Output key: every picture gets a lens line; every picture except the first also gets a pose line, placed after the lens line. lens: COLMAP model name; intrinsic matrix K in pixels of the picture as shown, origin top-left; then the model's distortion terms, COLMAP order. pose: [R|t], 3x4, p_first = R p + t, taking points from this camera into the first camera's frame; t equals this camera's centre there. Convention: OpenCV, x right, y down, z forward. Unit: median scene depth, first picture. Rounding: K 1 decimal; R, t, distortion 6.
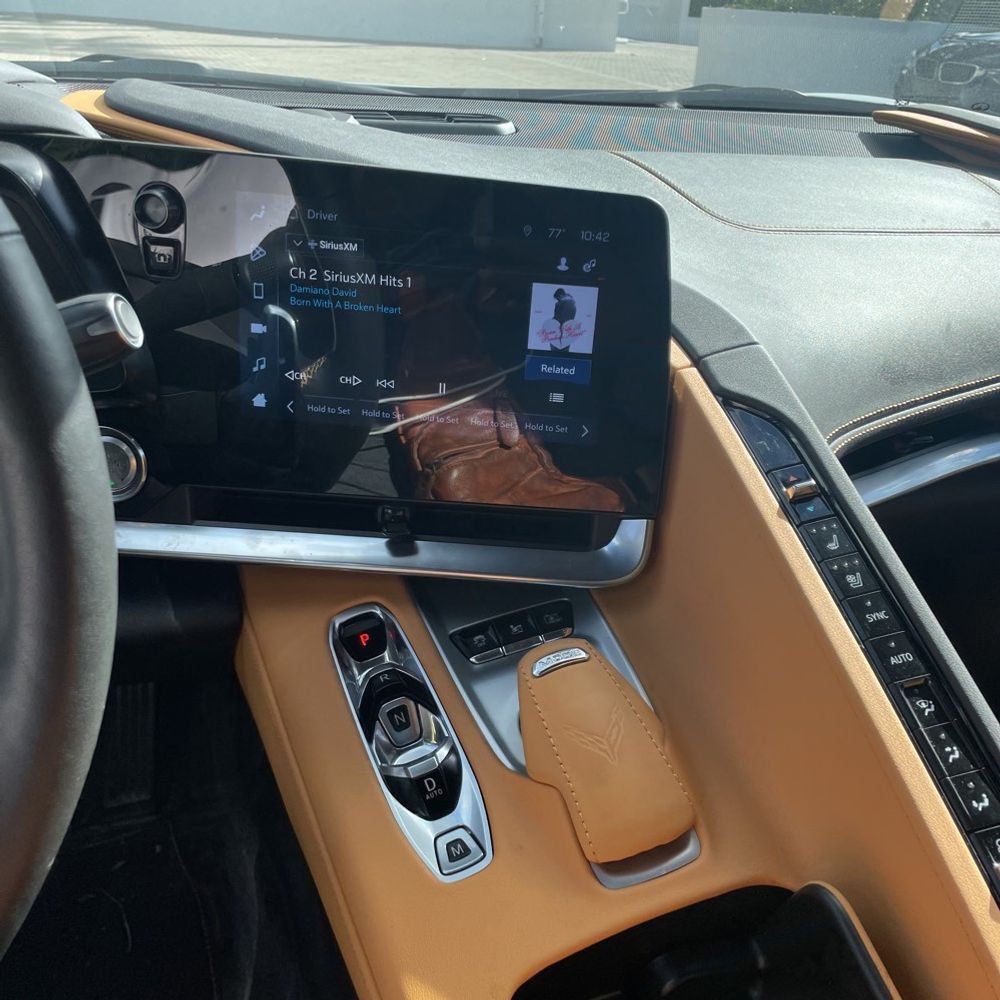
lens RADIAL K [[1011.1, 0, 500.2], [0, 1011.1, 499.0], [0, 0, 1]] dist [0.027002, 0.000000]
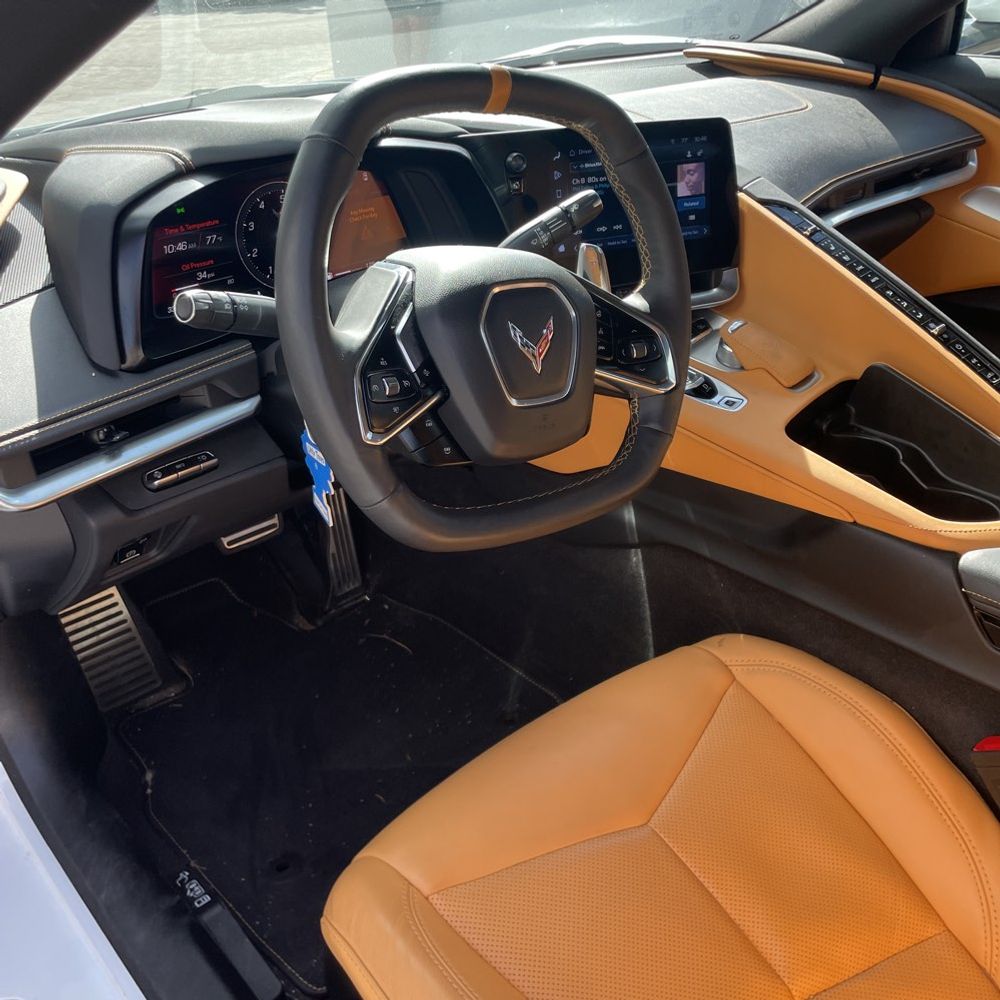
lens RADIAL K [[1011.1, 0, 497.4], [0, 1011.1, 494.9], [0, 0, 1]] dist [0.027002, 0.000000]
pose [[0.933063, -0.259854, 0.248735, -1.074444], [0.248336, 0.965594, 0.077189, 0.210833], [-0.260234, -0.010252, 0.965491, -1.034887]]
